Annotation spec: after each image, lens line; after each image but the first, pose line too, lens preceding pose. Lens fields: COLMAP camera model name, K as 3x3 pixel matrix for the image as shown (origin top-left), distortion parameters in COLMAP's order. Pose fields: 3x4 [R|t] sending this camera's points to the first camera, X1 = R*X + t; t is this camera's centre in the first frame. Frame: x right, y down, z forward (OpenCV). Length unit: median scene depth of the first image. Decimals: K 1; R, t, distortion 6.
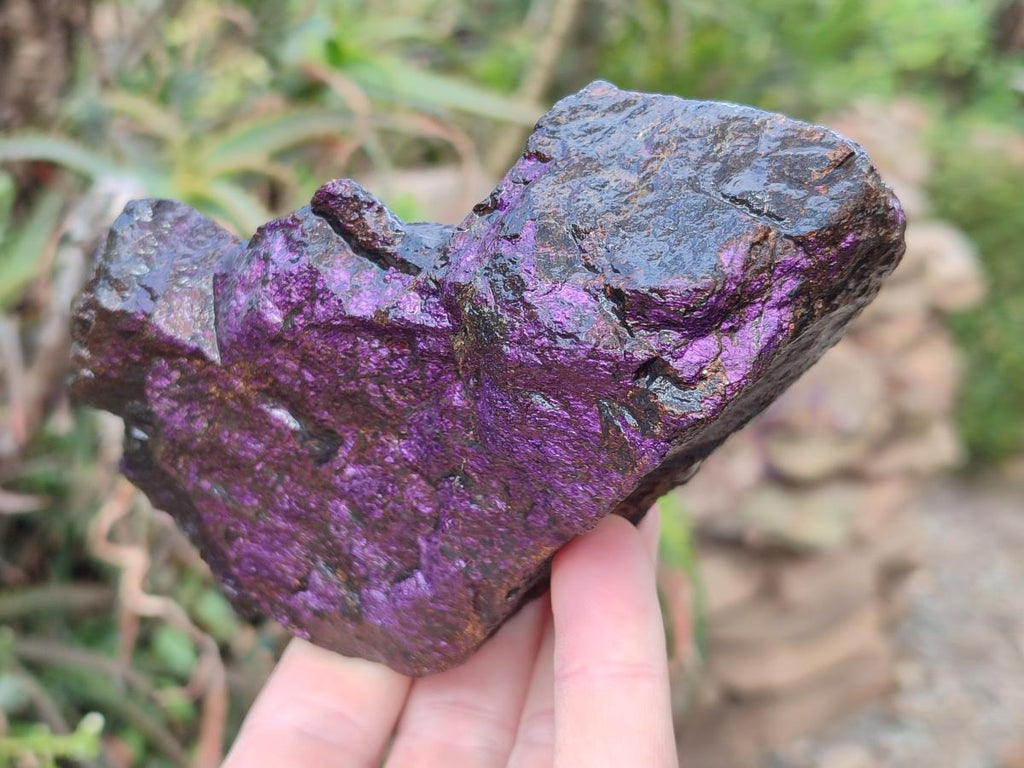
lens RADIAL K [[1714.0, 0, 512.0], [0, 1714.0, 384.0], [0, 0, 1]] dist [0.461678, -4.708797]
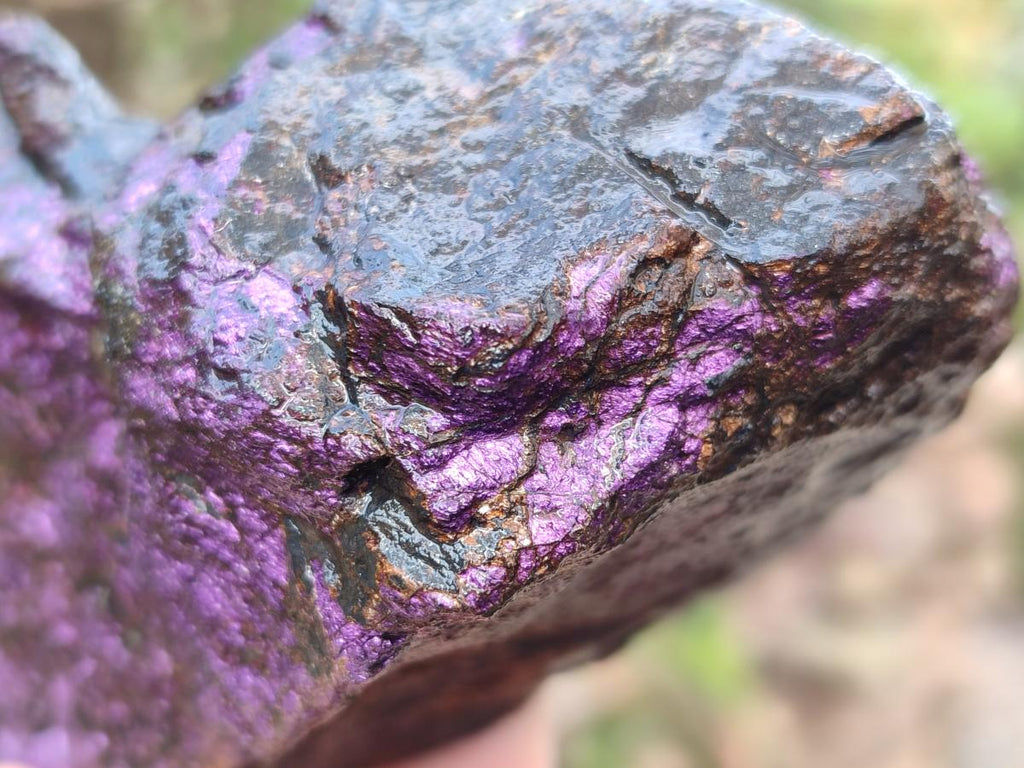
lens RADIAL K [[1714.0, 0, 512.0], [0, 1714.0, 384.0], [0, 0, 1]] dist [0.461678, -4.708797]
pose [[0.970447, 0.199186, -0.136227, 0.172198], [-0.200309, 0.979717, 0.005553, -0.043330], [0.134570, 0.021898, 0.990662, 0.532120]]
